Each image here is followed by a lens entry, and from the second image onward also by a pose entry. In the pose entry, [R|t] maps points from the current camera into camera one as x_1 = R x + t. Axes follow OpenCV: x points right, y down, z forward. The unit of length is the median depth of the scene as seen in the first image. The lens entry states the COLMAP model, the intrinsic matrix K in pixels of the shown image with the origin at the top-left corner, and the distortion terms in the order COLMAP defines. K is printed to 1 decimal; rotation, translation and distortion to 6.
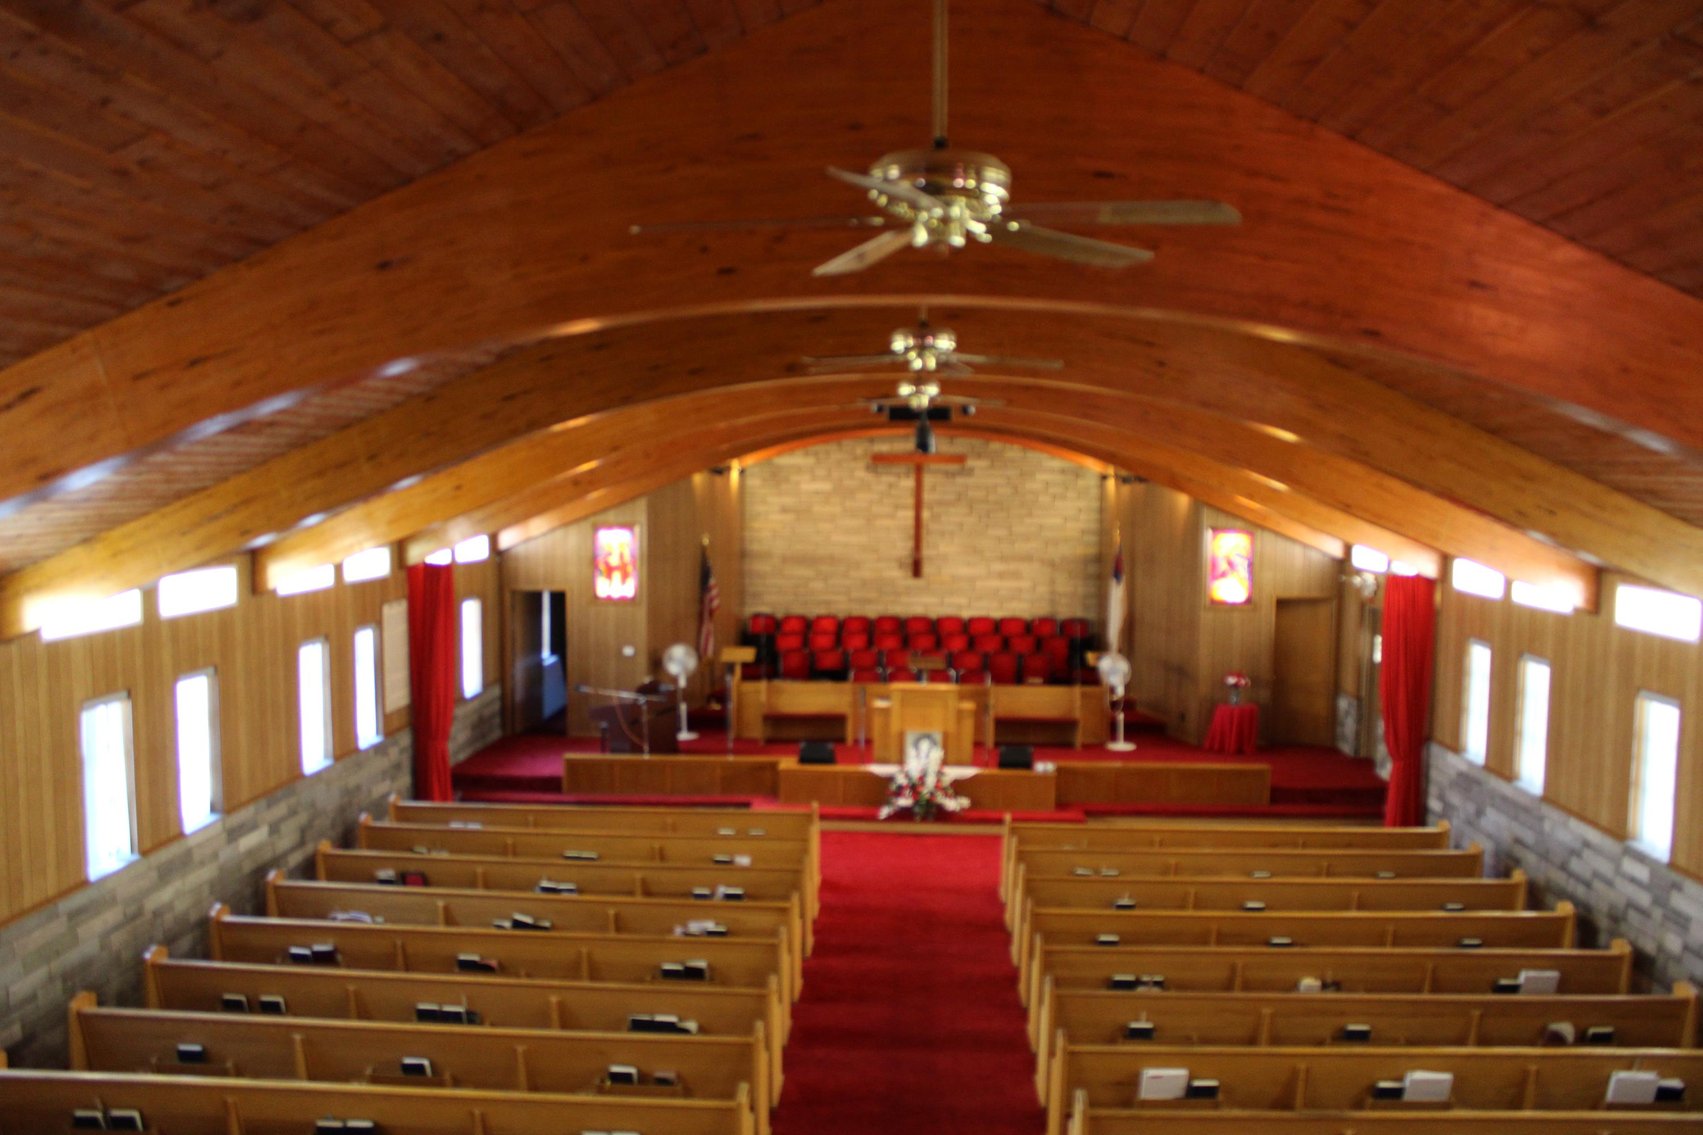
lens RADIAL K [[1441.9, 0, 851.5], [0, 1441.9, 567.5], [0, 0, 1]] dist [-0.155830, 0.141917]
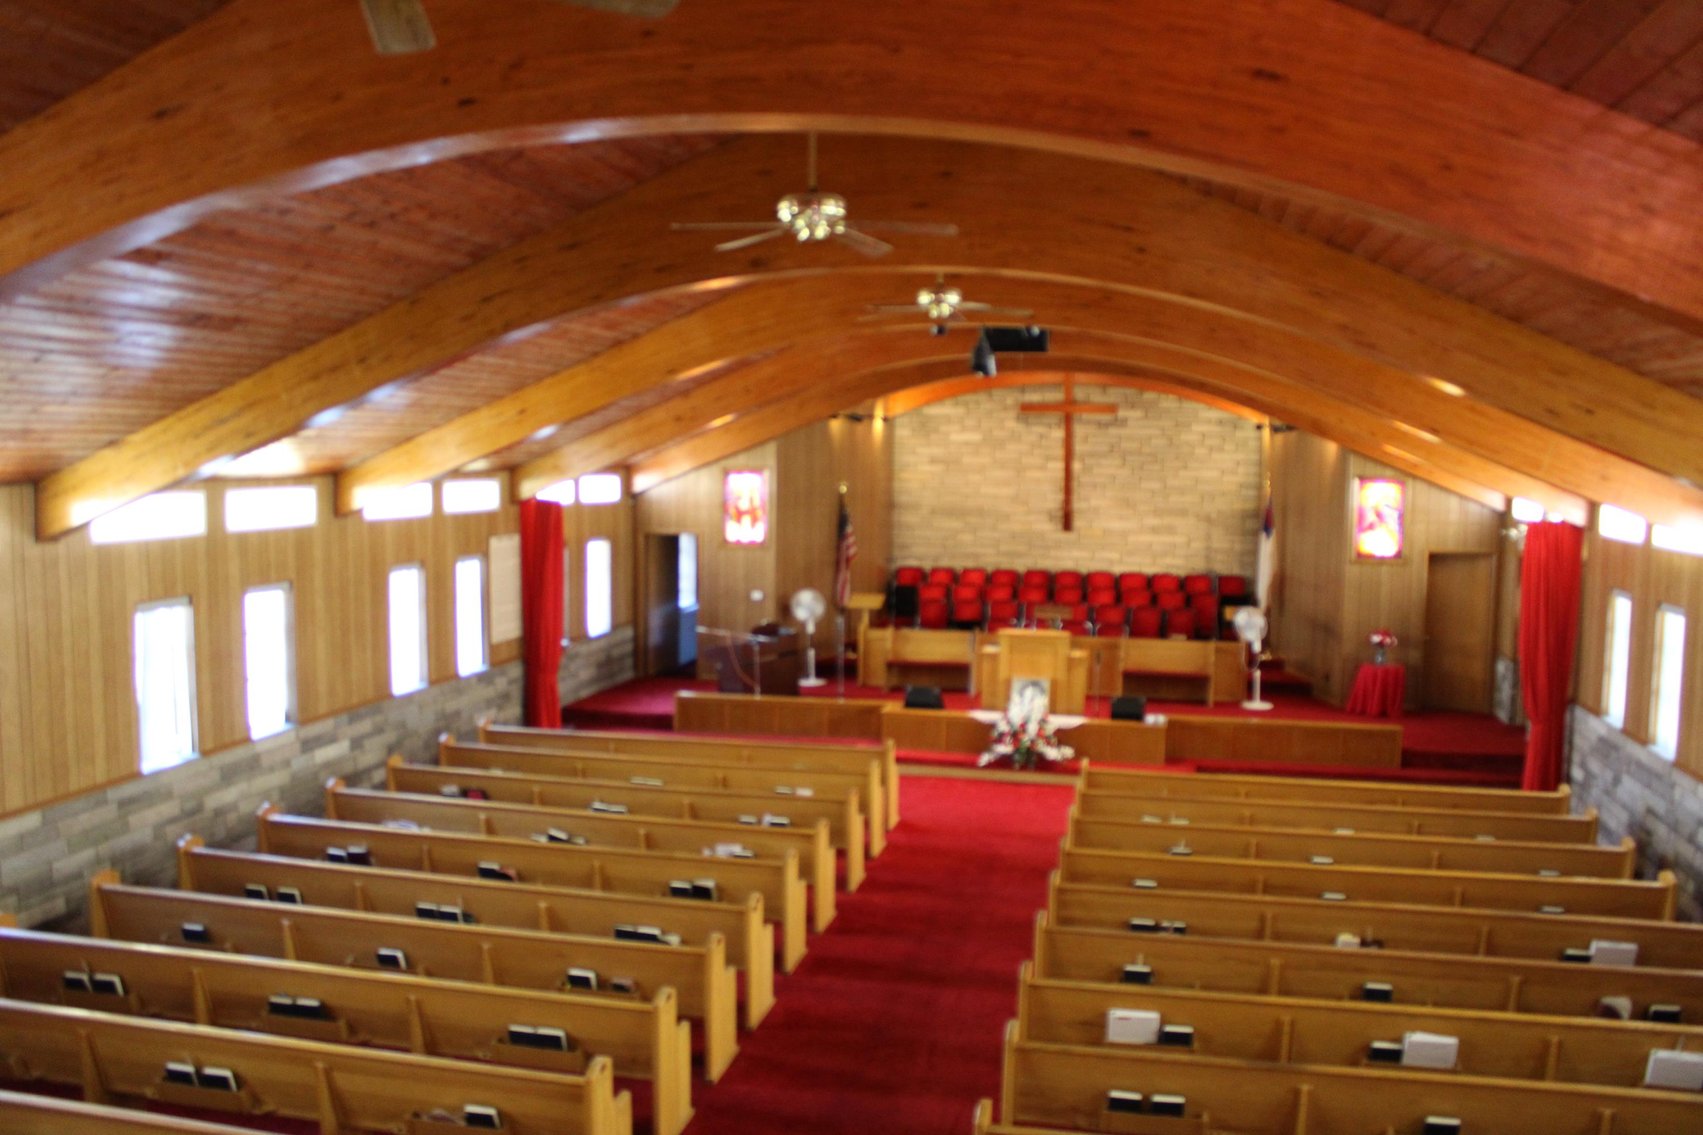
lens RADIAL K [[1441.9, 0, 851.5], [0, 1441.9, 567.5], [0, 0, 1]] dist [-0.155830, 0.141917]
pose [[0.985451, 0.017543, -0.169053, 0.119563], [-0.014958, 0.999751, 0.016551, 0.031950], [0.169301, -0.013781, 0.985468, 0.033055]]
